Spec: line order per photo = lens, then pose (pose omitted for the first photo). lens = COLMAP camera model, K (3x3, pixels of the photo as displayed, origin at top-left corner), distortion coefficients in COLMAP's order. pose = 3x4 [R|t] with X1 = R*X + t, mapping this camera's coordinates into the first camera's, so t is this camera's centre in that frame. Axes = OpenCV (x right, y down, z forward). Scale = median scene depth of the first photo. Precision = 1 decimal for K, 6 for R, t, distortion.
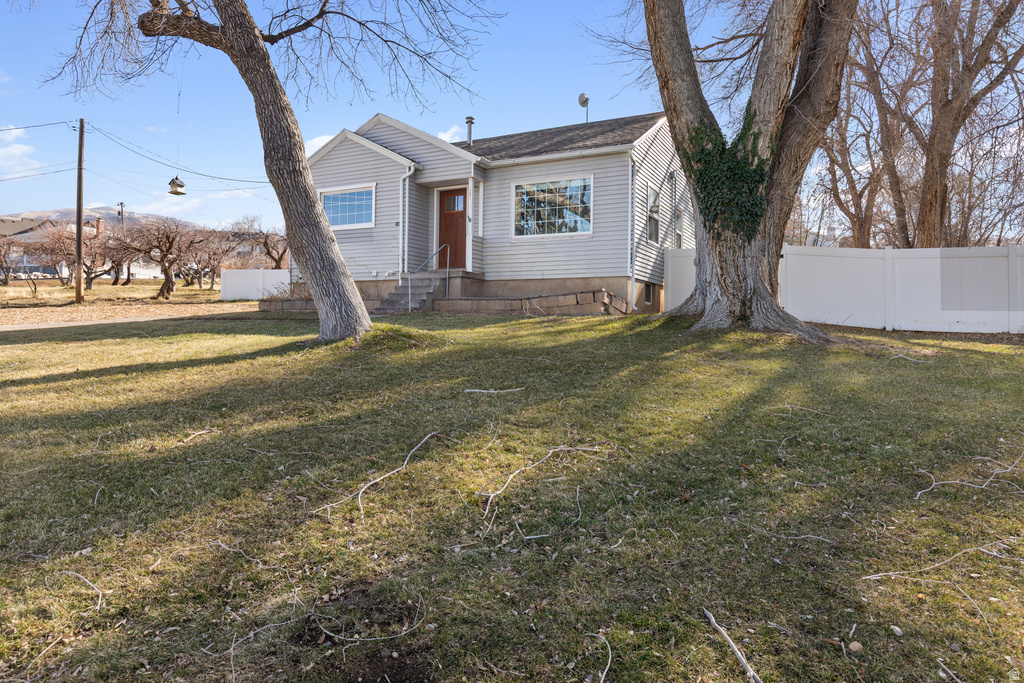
lens RADIAL K [[649.7, 0, 511.2], [0, 649.7, 337.9], [0, 0, 1]] dist [0.005389, 0.000990]
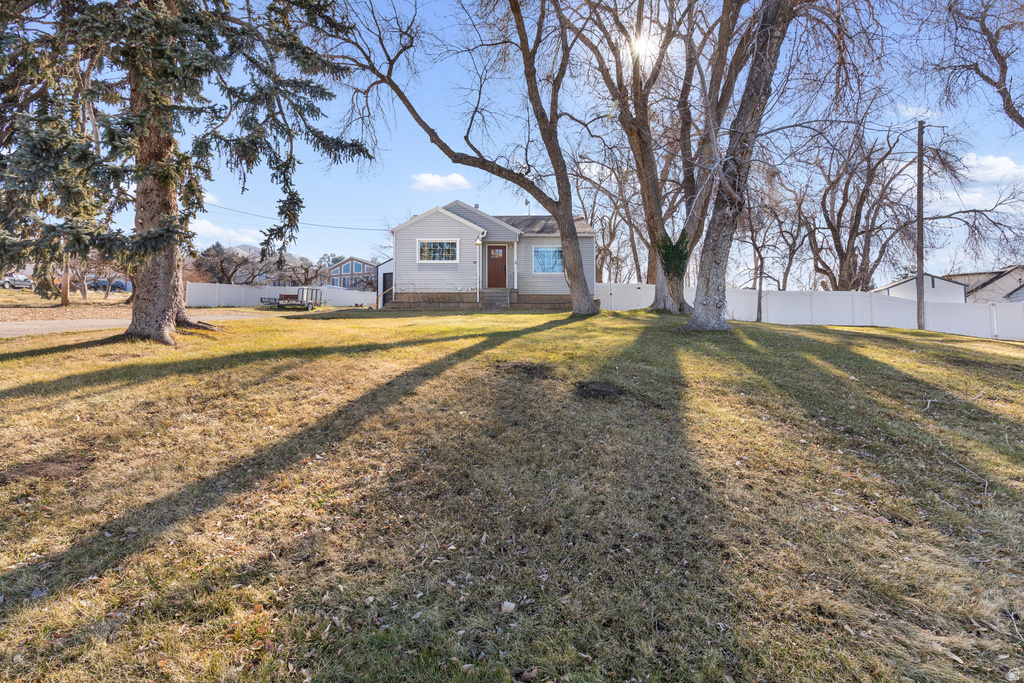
lens RADIAL K [[463.7, 0, 511.3], [0, 463.7, 338.1], [0, 0, 1]] dist [0.001442, -0.000107]
pose [[0.882562, -0.012347, 0.470034, -0.725620], [0.019509, 0.999756, -0.010369, 0.056649], [-0.469791, 0.018321, 0.882587, -0.210465]]
